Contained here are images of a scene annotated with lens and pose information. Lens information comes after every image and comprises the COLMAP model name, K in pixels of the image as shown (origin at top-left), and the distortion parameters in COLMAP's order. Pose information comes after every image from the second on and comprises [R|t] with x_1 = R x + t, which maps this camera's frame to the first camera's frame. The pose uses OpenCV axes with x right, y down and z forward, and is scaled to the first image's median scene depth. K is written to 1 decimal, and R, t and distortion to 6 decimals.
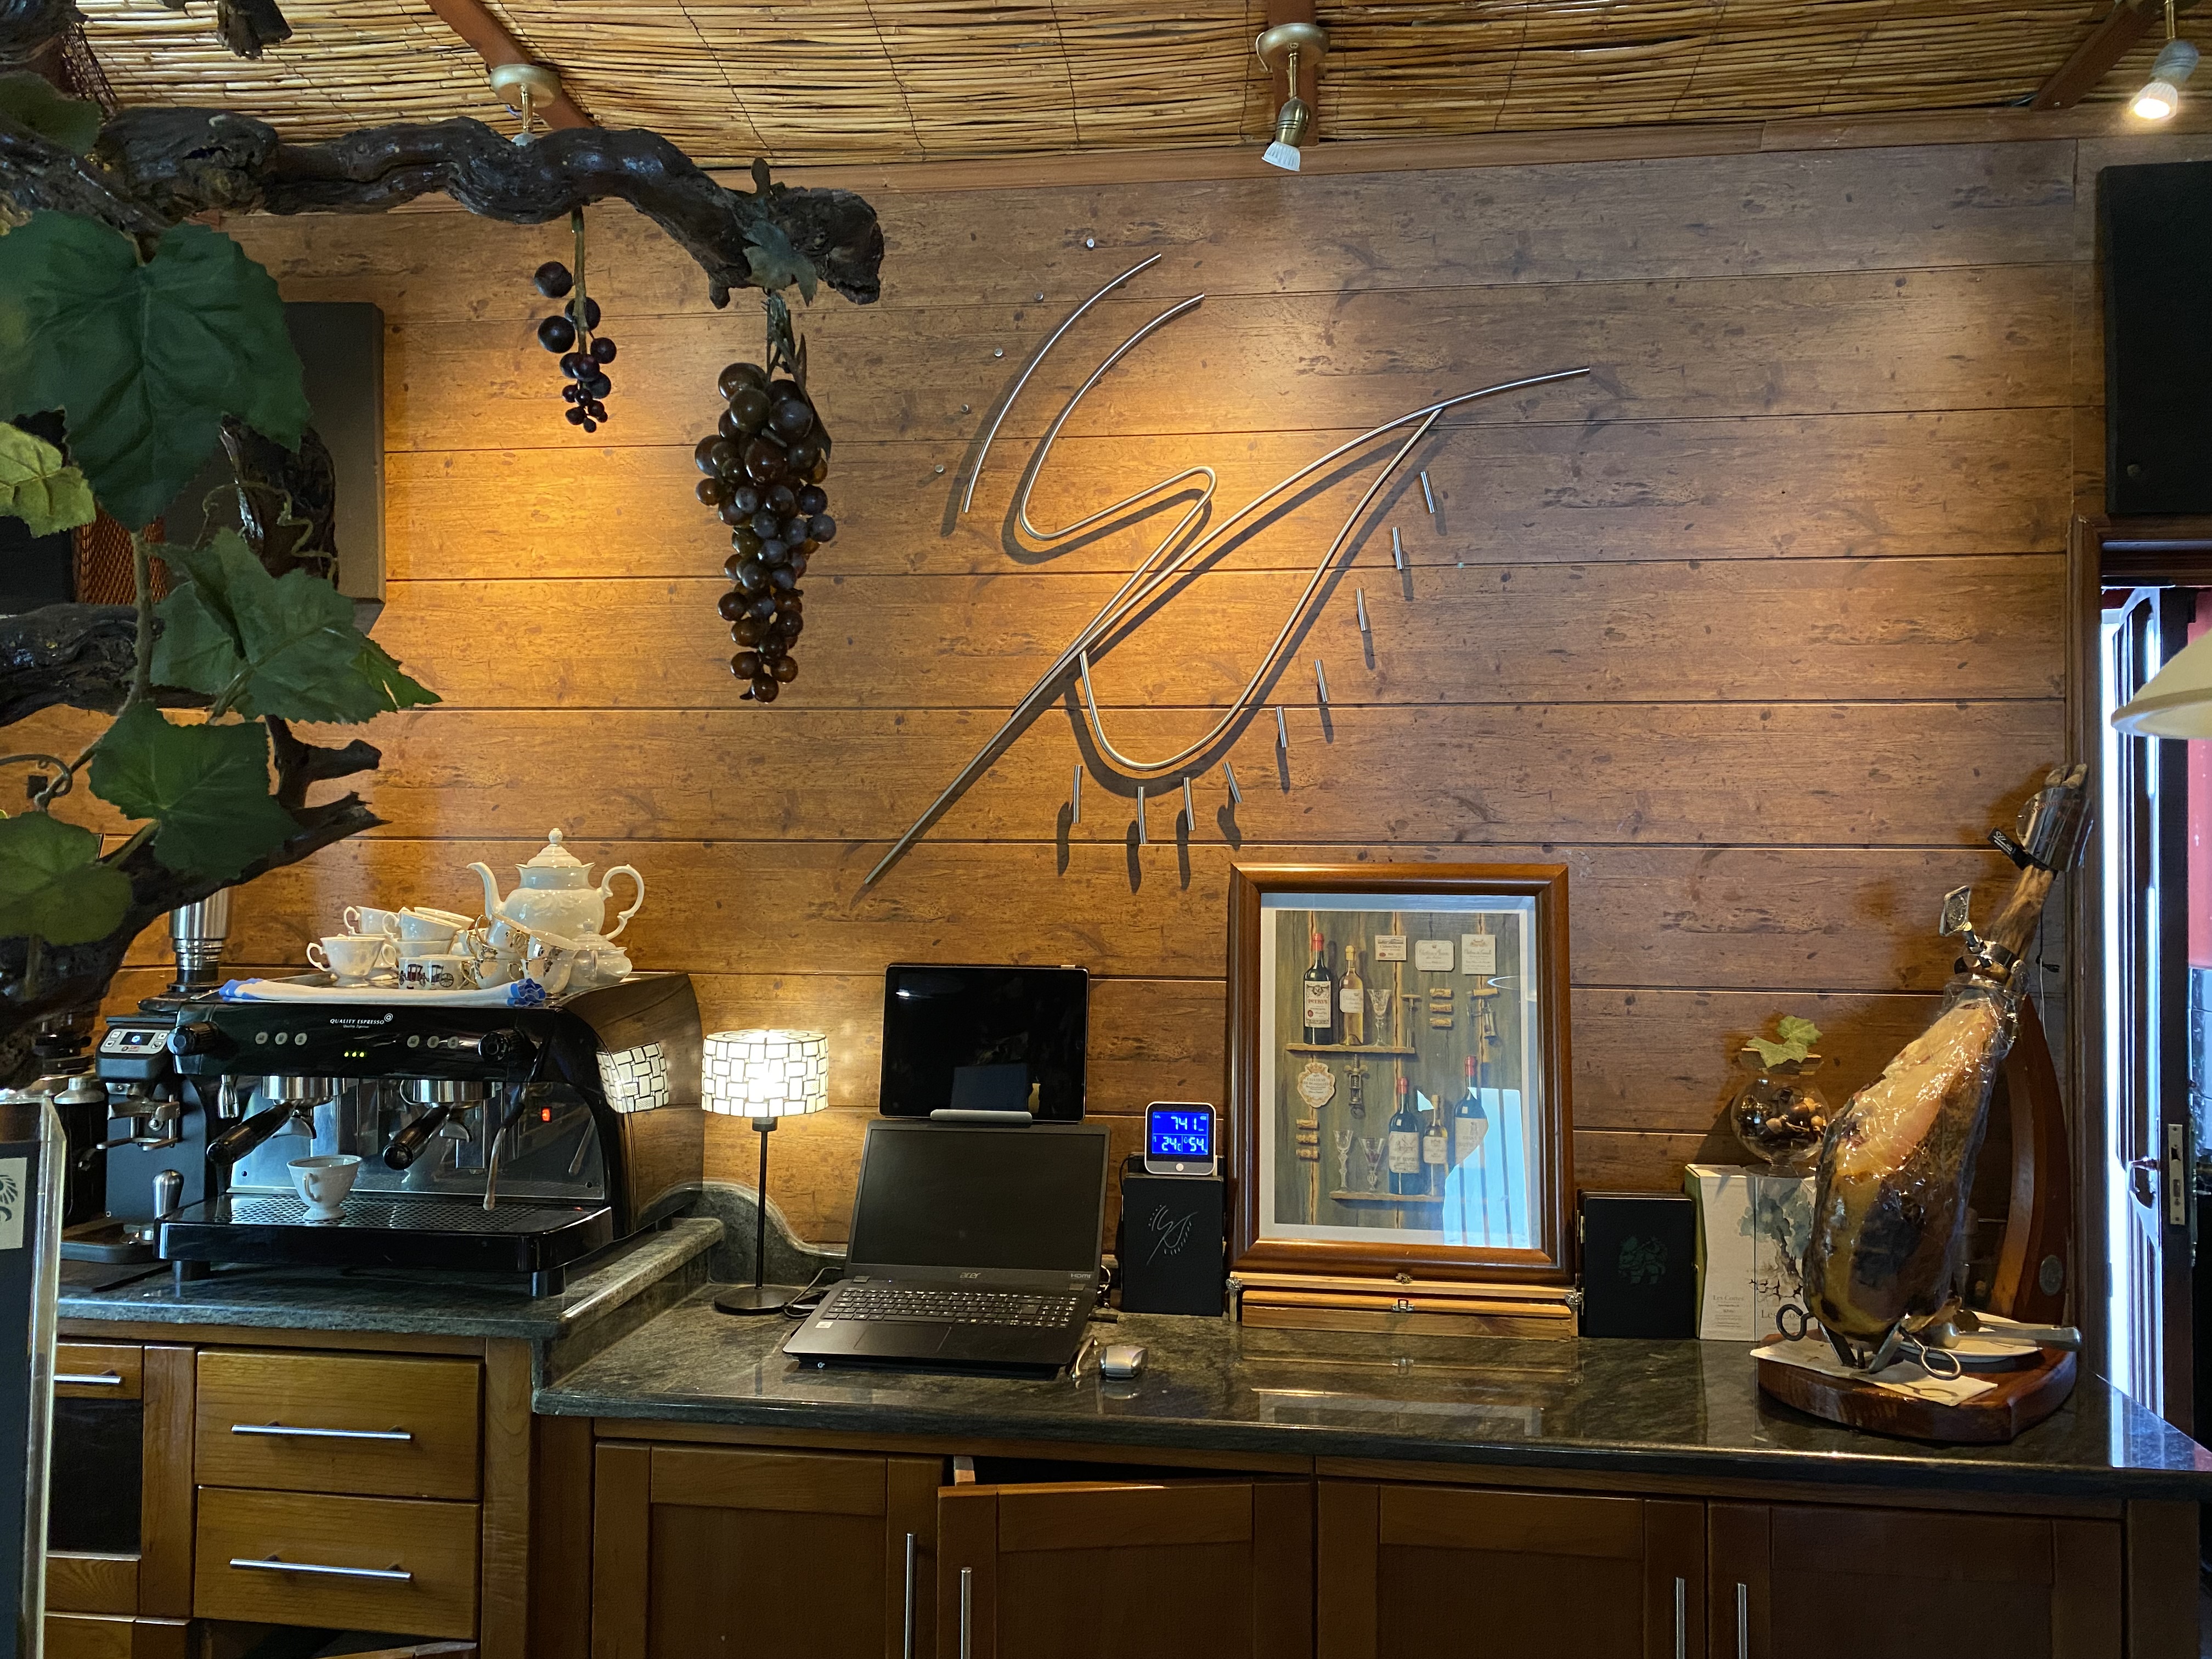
lens RADIAL K [[1728.3, 0, 1105.3], [0, 1728.3, 824.9], [0, 0, 1]] dist [0.006636, -0.004238]
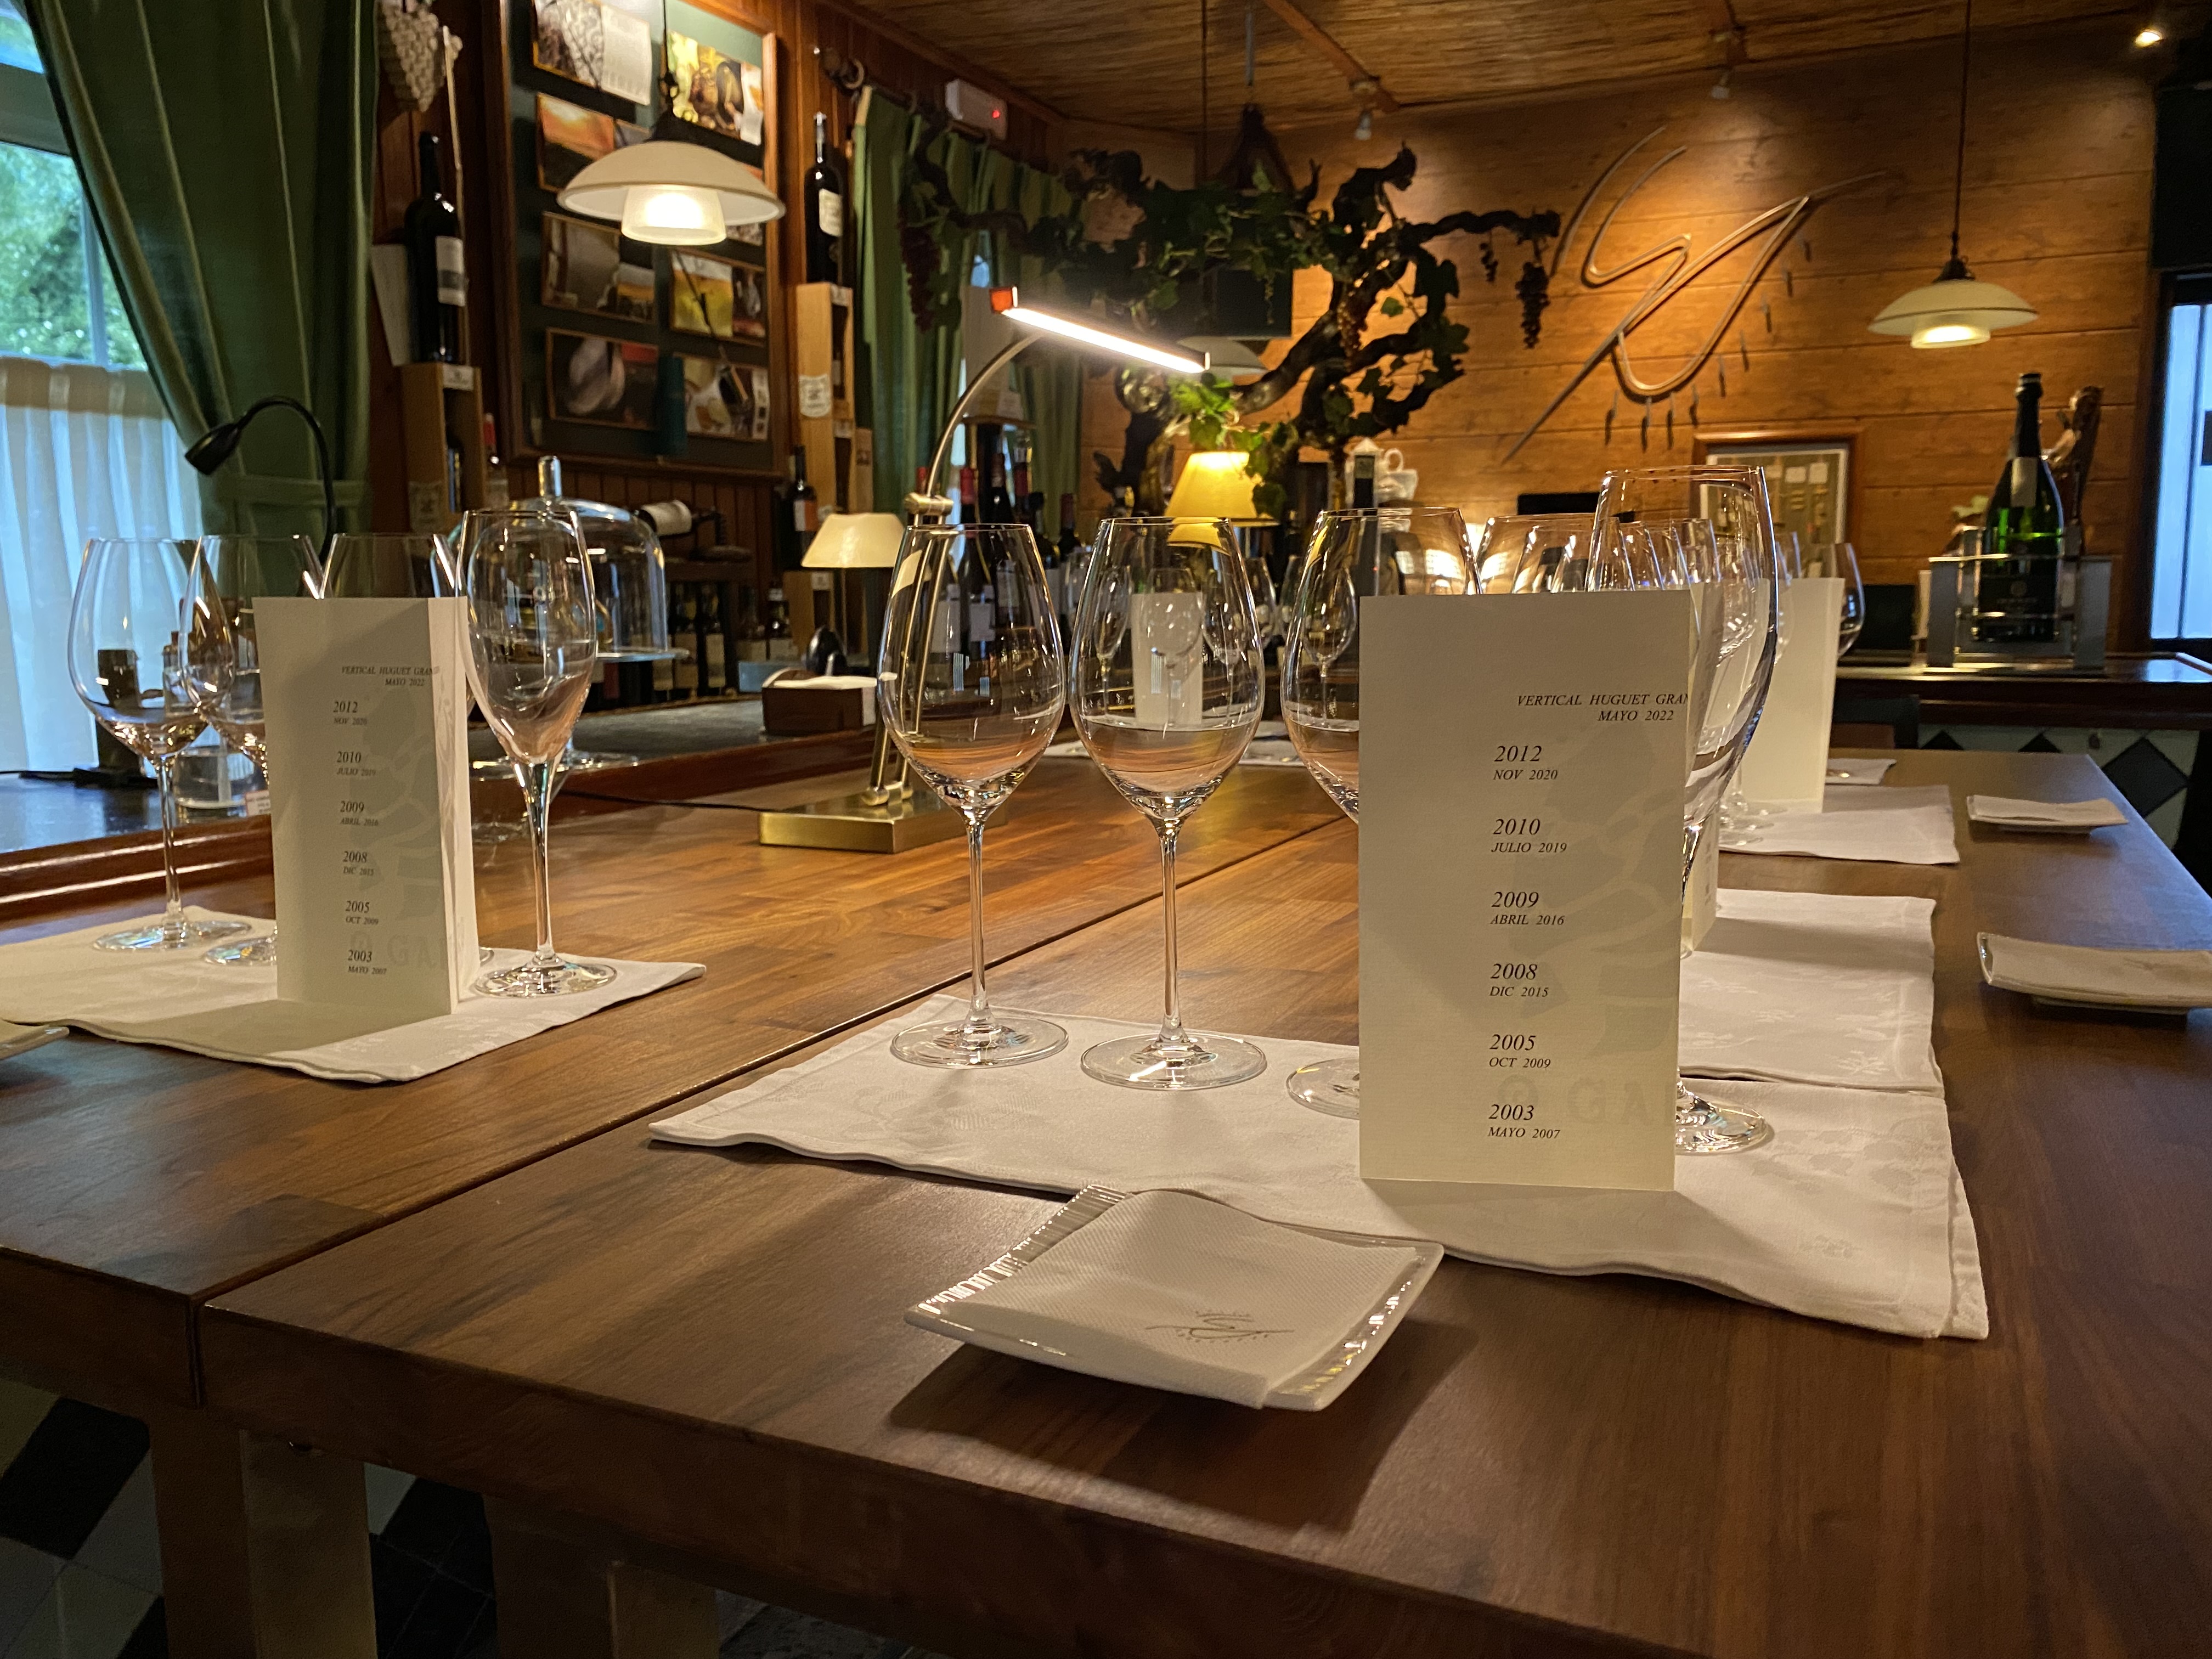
lens RADIAL K [[1728.3, 0, 1119.3], [0, 1728.3, 820.9], [0, 0, 1]] dist [0.006636, -0.004238]
pose [[0.955840, 0.023479, -0.292949, 0.033878], [0.025272, 0.986545, 0.161526, 0.125501], [0.292799, -0.161797, 0.942385, -1.205469]]
